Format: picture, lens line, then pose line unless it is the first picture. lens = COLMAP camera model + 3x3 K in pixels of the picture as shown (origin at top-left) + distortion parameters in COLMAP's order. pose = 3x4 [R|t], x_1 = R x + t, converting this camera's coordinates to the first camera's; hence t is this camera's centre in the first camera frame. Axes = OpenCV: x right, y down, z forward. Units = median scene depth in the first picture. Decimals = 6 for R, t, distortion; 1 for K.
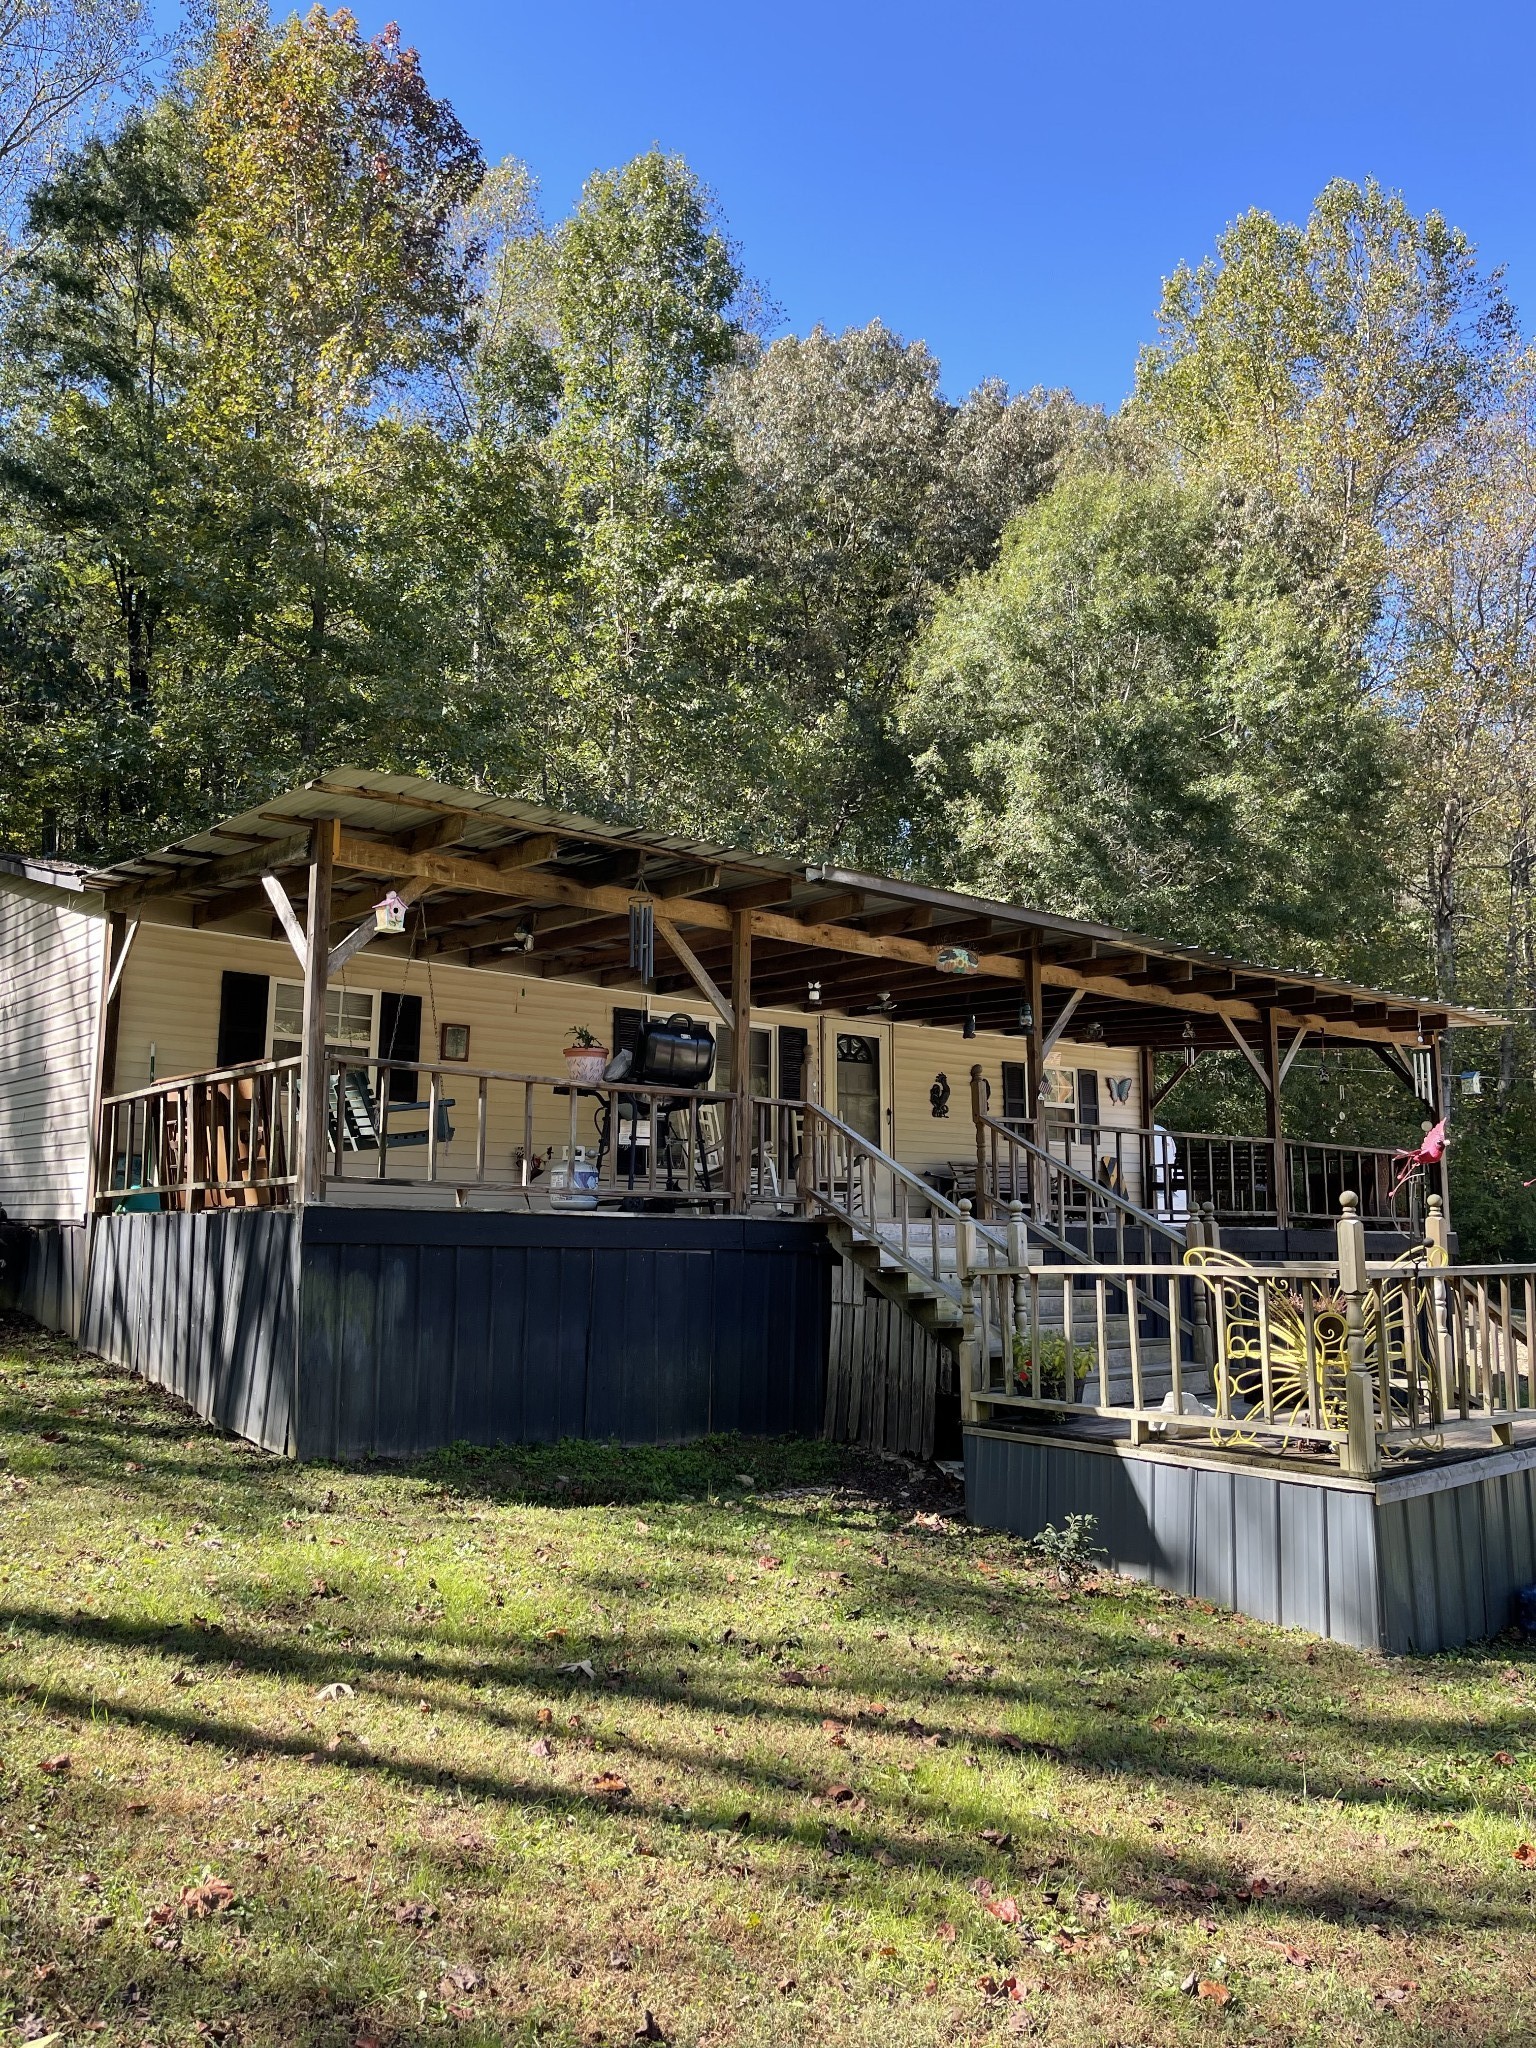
lens RADIAL K [[1493.3, 0, 768.0], [0, 1493.3, 1024.0], [0, 0, 1]] dist [0.044621, -0.075449]
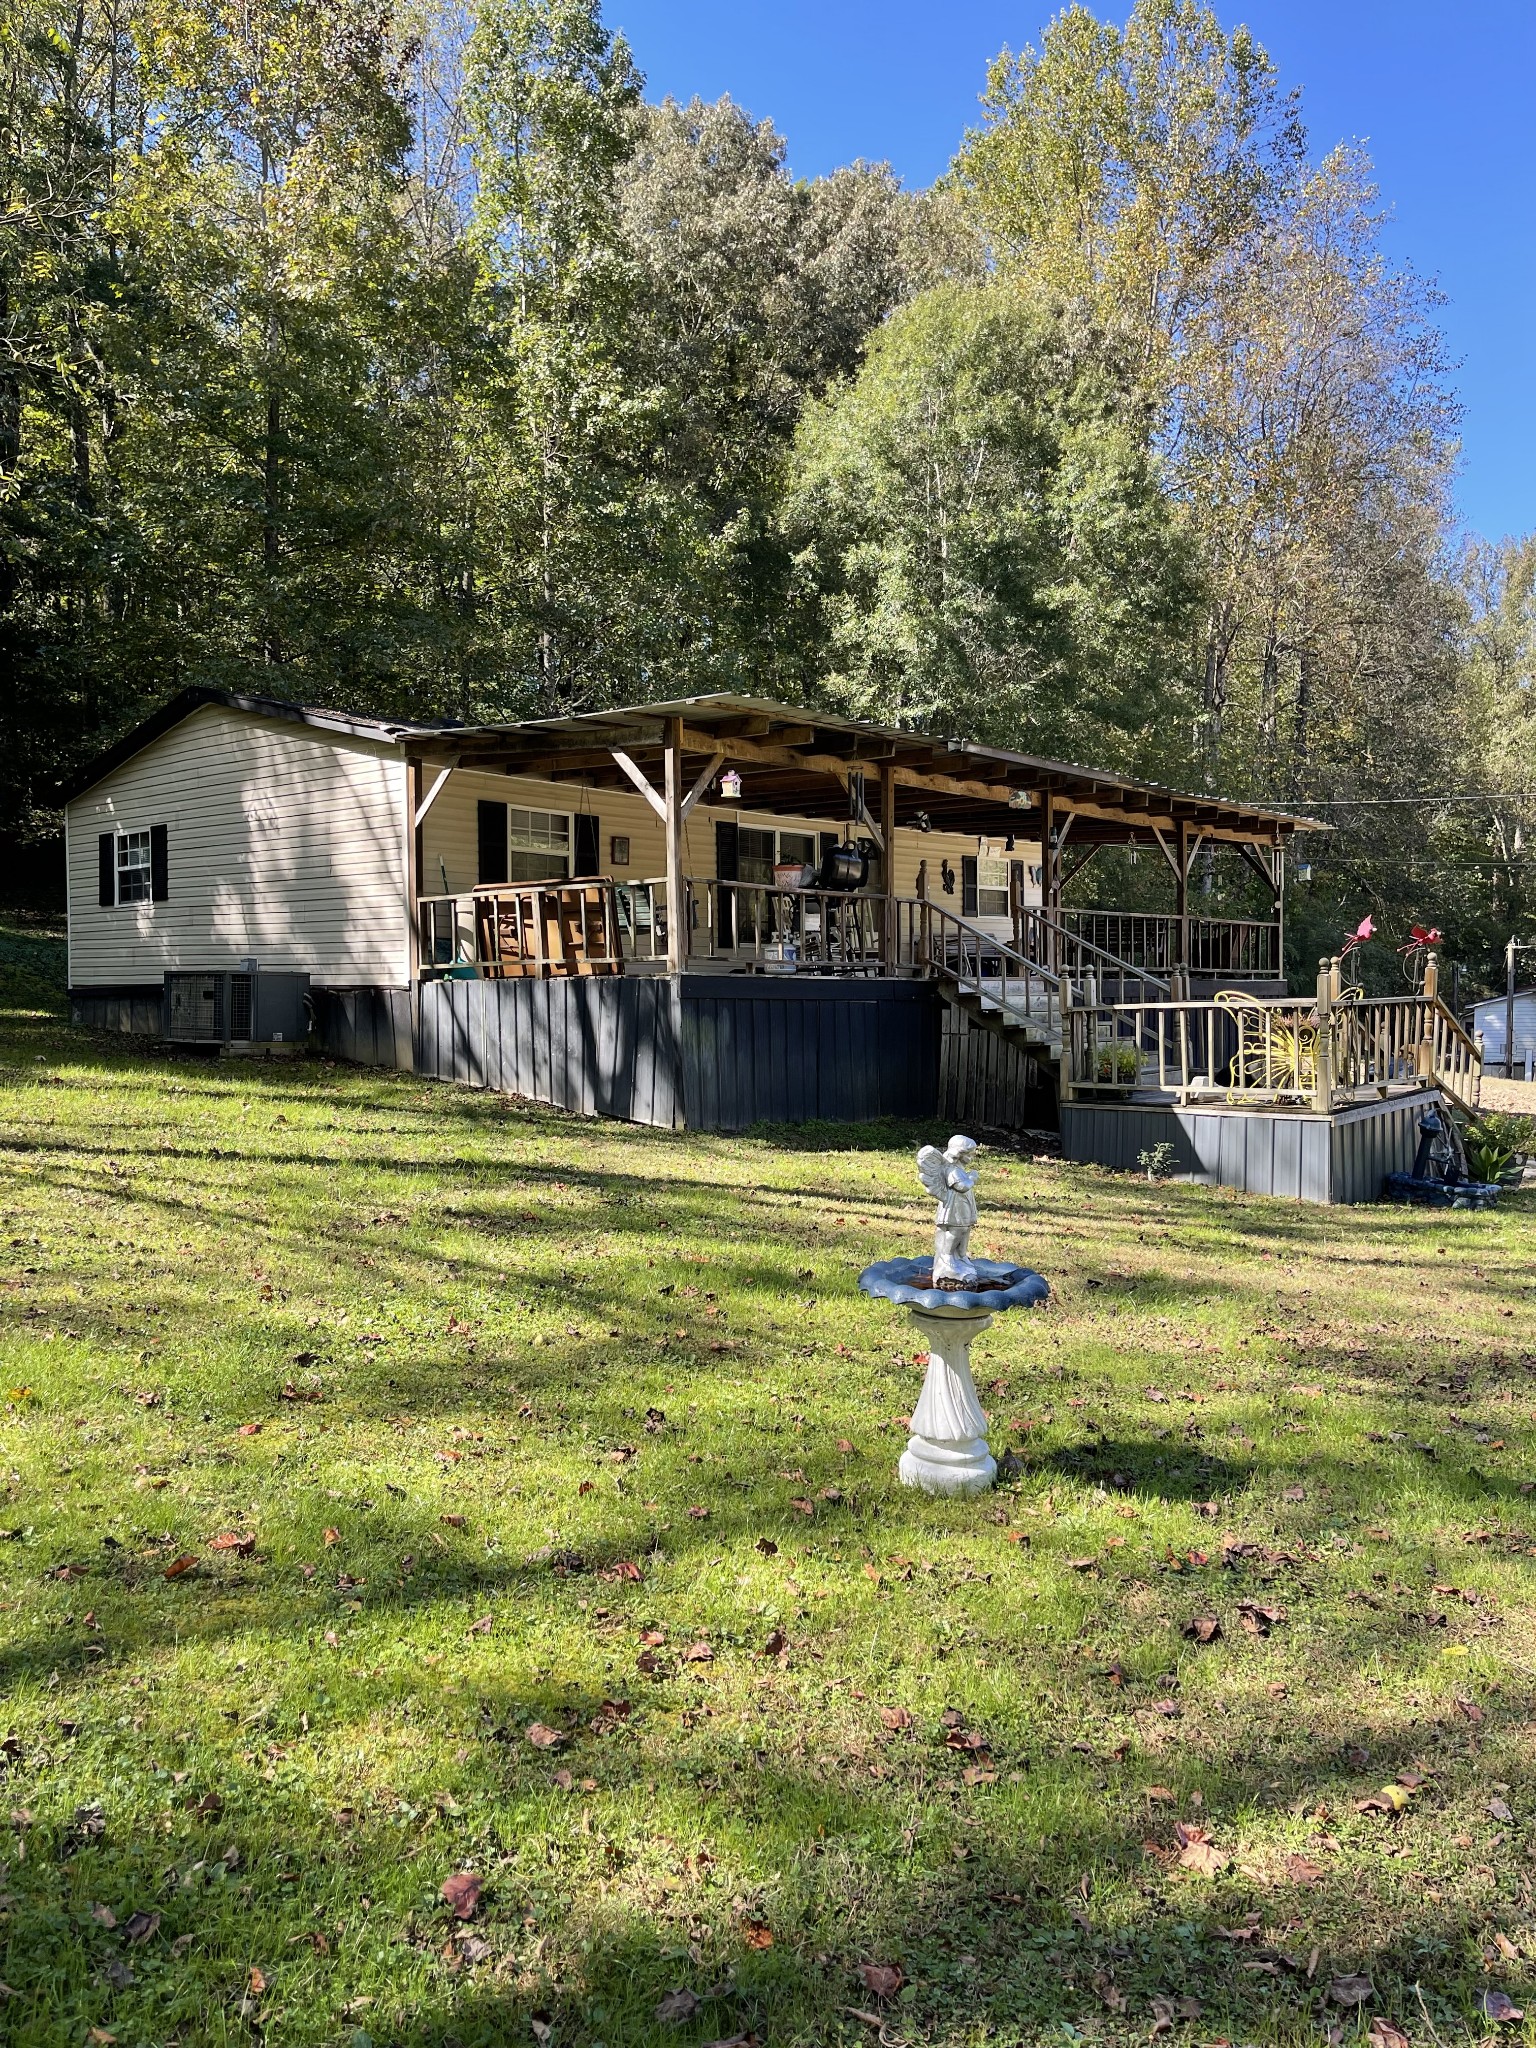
lens RADIAL K [[1582.2, 0, 770.0], [0, 1582.2, 980.2], [0, 0, 1]] dist [0.026714, -0.000865]
pose [[0.981587, -0.015856, 0.190354, -0.156497], [-0.009846, 0.991024, 0.133320, -0.027507], [-0.190760, -0.132739, 0.972621, -0.181454]]
